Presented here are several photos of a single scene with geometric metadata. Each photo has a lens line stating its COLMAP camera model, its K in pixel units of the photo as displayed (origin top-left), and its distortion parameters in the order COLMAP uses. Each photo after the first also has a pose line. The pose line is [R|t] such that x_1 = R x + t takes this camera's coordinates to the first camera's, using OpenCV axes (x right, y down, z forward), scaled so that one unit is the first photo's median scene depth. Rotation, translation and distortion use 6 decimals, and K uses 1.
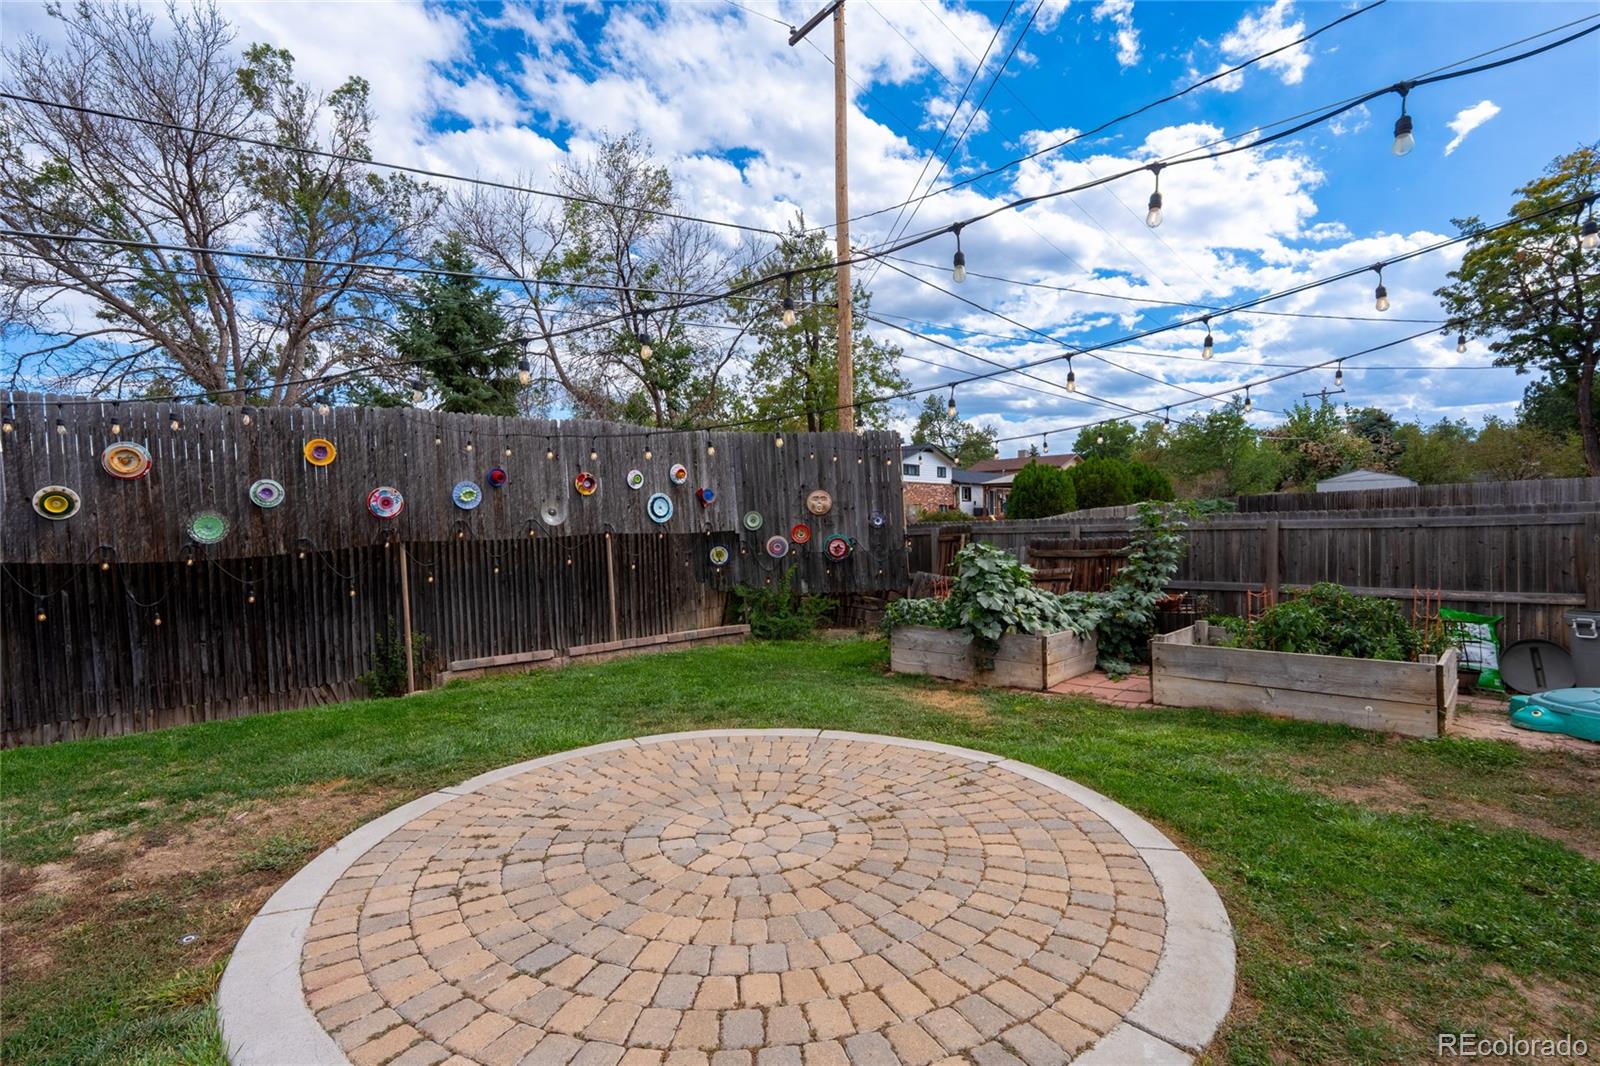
lens RADIAL K [[694.4, 0, 792.0], [0, 694.4, 532.8], [0, 0, 1]] dist [0.001152, 0.000439]
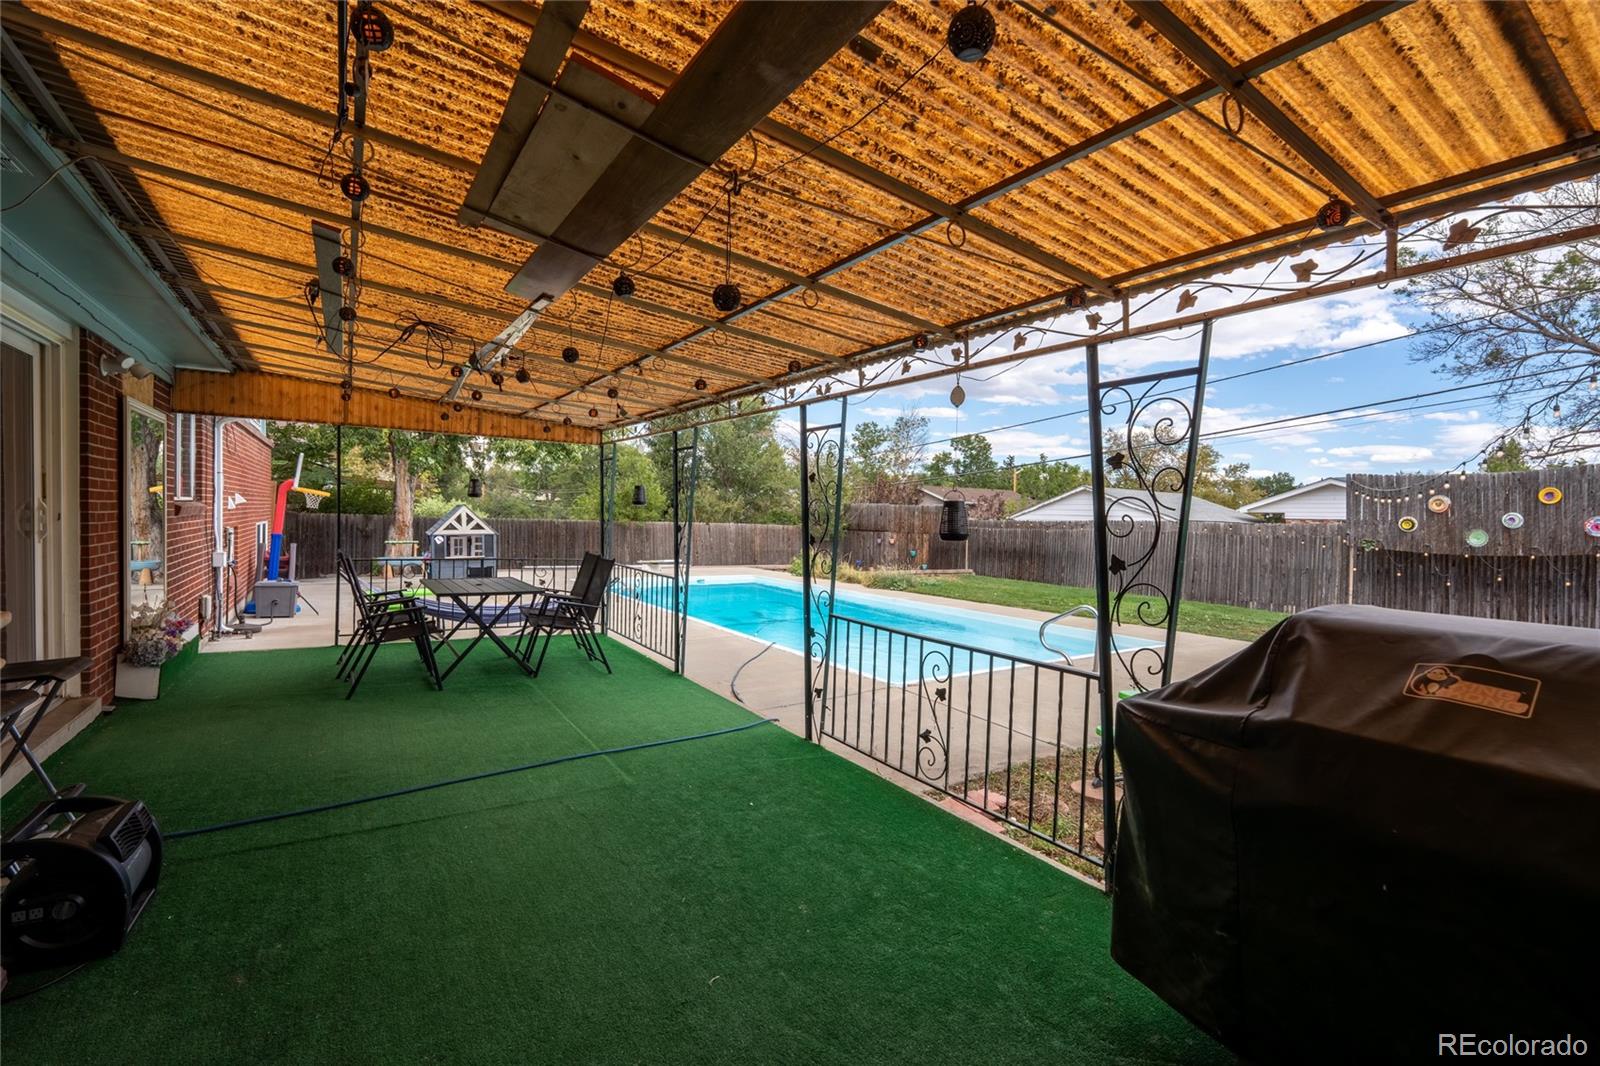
lens RADIAL K [[694.4, 0, 792.0], [0, 694.4, 532.8], [0, 0, 1]] dist [0.001152, 0.000439]
pose [[-0.173186, 0.041815, -0.984001, 1.287535], [-0.030655, 0.998385, 0.047821, -0.053697], [0.984412, 0.038447, -0.171625, -0.490858]]
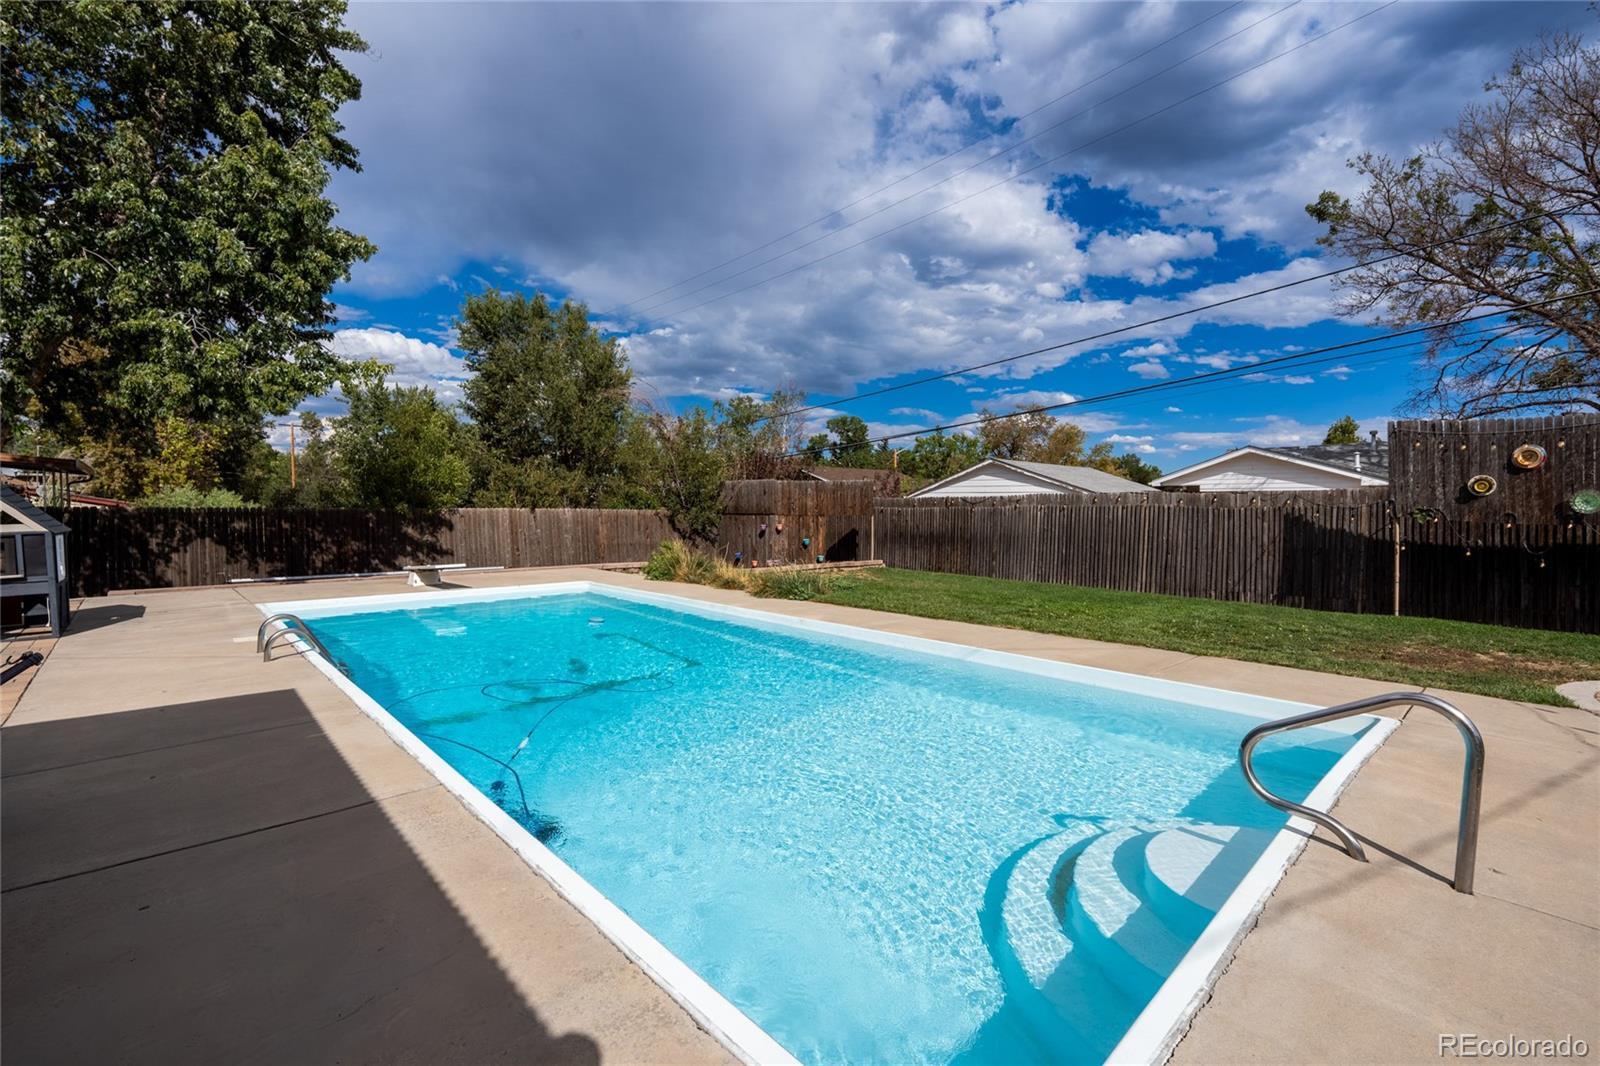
lens RADIAL K [[694.4, 0, 792.0], [0, 694.4, 532.8], [0, 0, 1]] dist [0.001152, 0.000439]
pose [[0.005664, 0.061948, -0.998063, 0.511673], [-0.015061, 0.997971, 0.061857, -0.007636], [0.999871, 0.014681, 0.006586, -0.562515]]
